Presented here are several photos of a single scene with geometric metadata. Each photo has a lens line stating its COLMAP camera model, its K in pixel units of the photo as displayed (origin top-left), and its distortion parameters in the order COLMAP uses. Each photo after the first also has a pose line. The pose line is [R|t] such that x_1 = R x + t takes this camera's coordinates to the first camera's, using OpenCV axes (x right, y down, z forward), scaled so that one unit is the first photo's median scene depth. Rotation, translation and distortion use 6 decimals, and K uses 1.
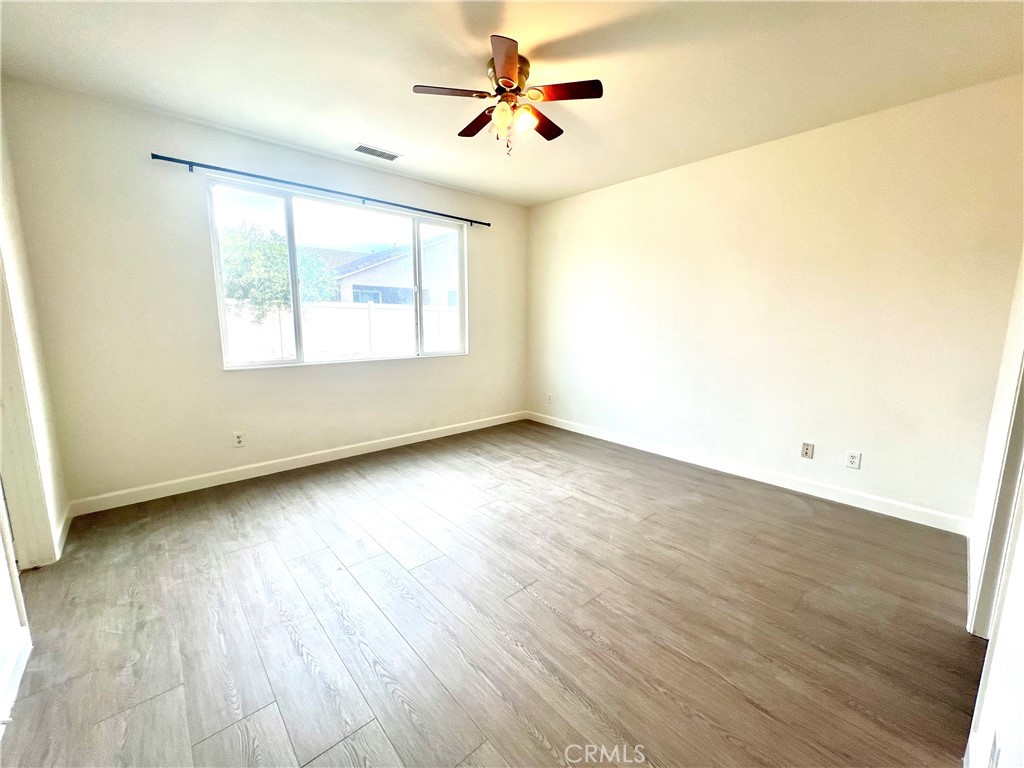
lens RADIAL K [[409.2, 0, 510.6], [0, 409.2, 381.4], [0, 0, 1]] dist [-0.001056, -0.000057]
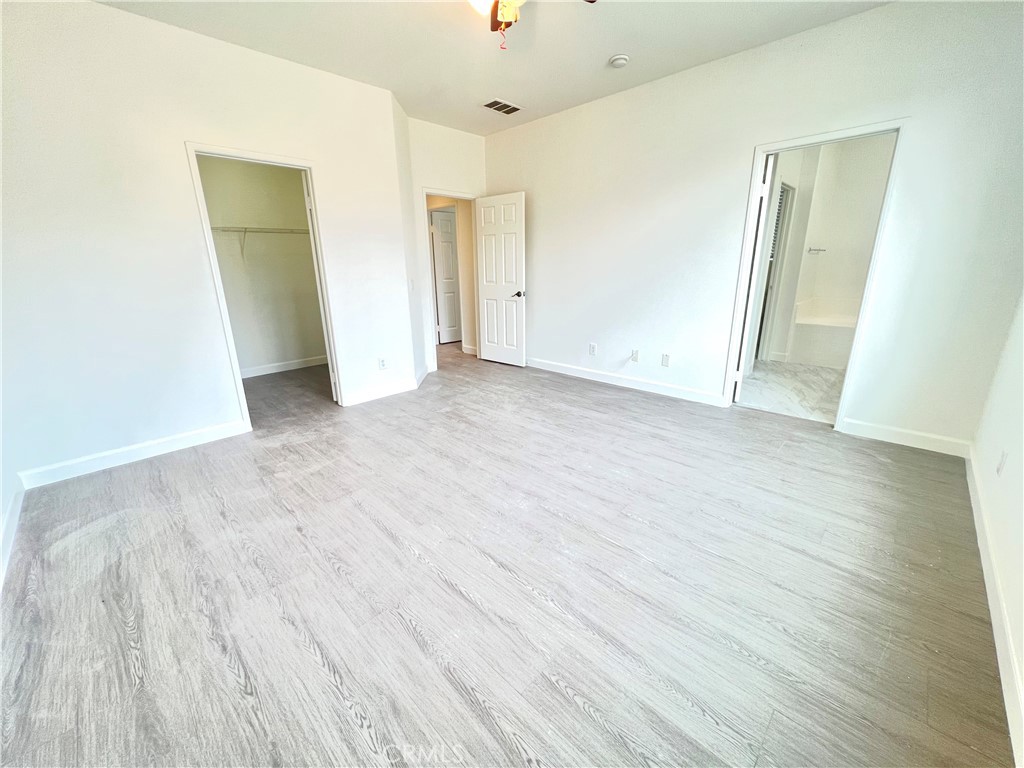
lens RADIAL K [[409.2, 0, 510.6], [0, 409.2, 381.4], [0, 0, 1]] dist [-0.001056, -0.000057]
pose [[-0.997955, 0.027289, -0.057807, 0.033154], [0.000664, 0.908674, 0.417507, -0.192143], [0.063921, 0.416614, -0.906833, 1.436692]]
